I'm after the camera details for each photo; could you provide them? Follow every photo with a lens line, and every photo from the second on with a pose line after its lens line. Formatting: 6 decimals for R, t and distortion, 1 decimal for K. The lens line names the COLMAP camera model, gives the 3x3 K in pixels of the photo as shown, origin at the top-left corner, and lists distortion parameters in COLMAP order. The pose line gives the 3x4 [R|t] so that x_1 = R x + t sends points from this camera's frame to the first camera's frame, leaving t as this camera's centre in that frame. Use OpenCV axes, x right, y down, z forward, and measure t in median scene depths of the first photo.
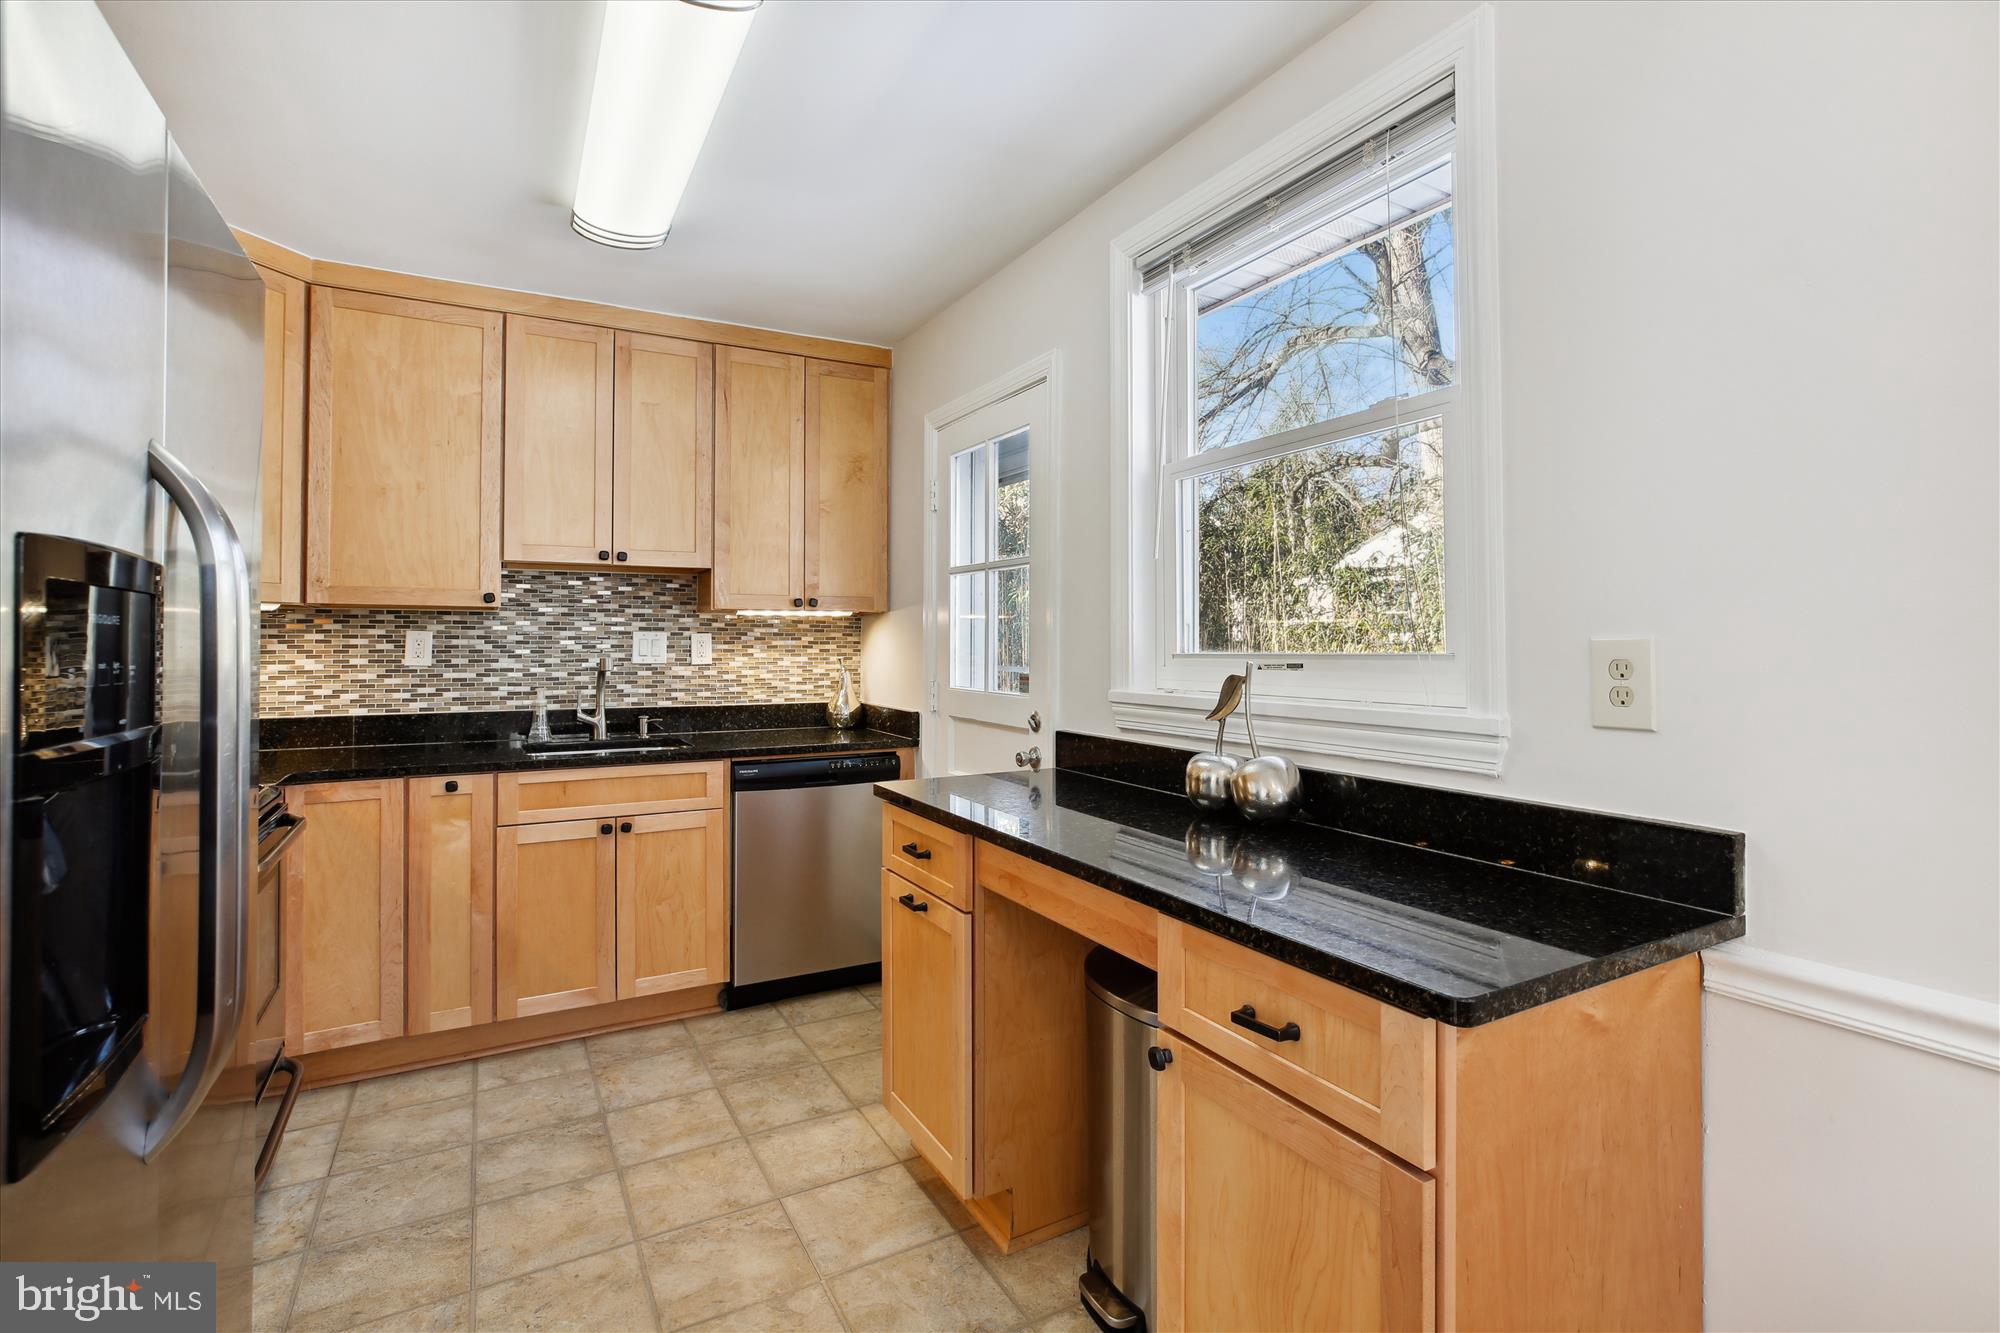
lens RADIAL K [[889.2, 0, 994.6], [0, 889.2, 612.3], [0, 0, 1]] dist [-0.001073, 0.009151]
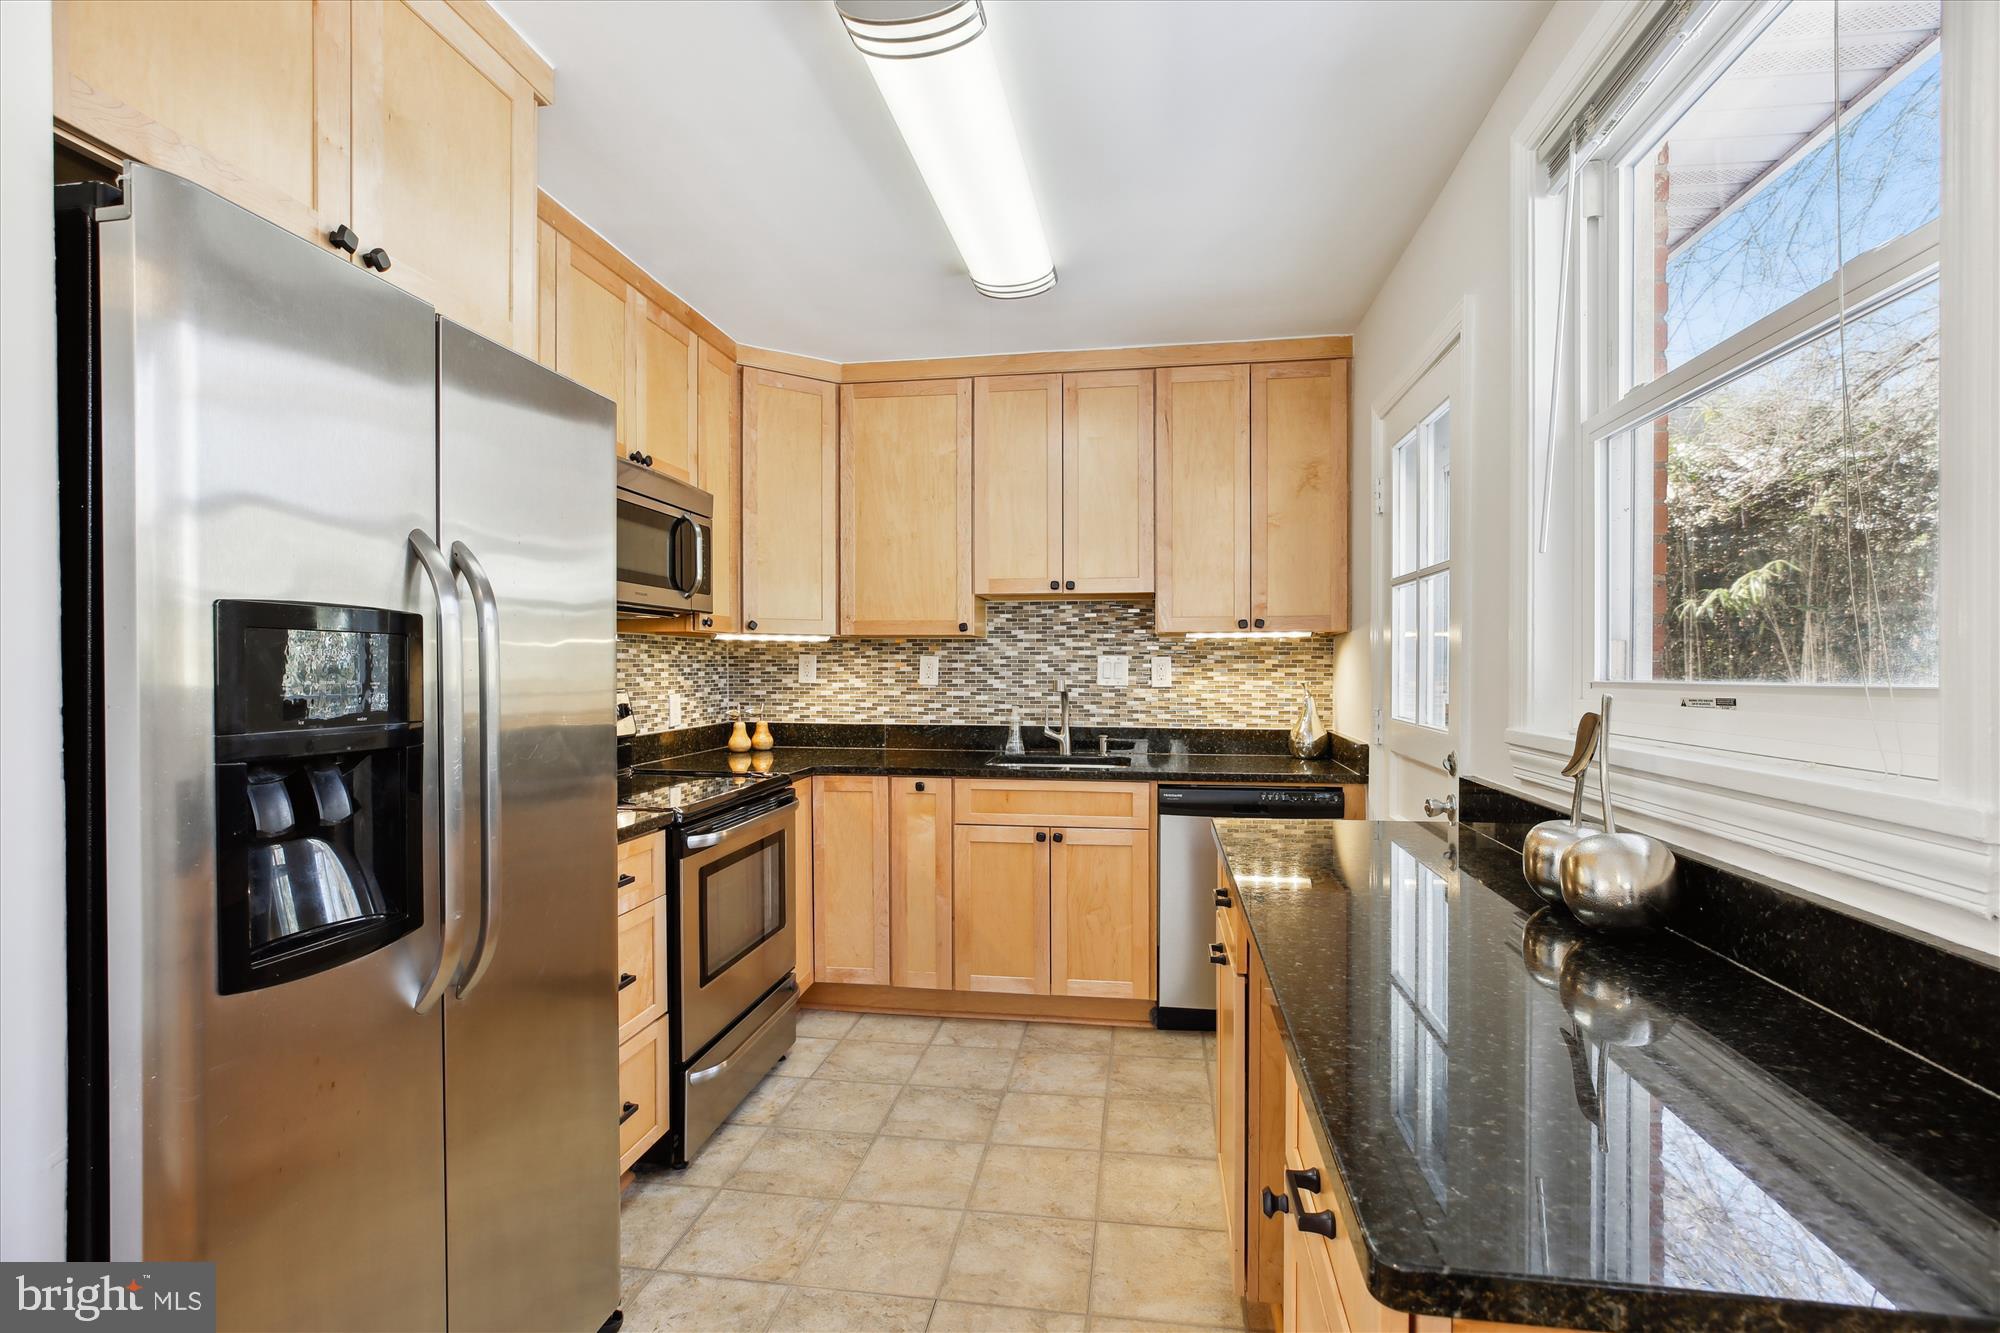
lens RADIAL K [[896.5, 0, 1009.9], [0, 896.5, 658.8], [0, 0, 1]] dist [0.003514, 0.001377]
pose [[0.814341, -0.004343, -0.580370, 0.153360], [0.019950, 0.999591, 0.020513, 0.002067], [0.580043, -0.028283, 0.814095, 0.080008]]
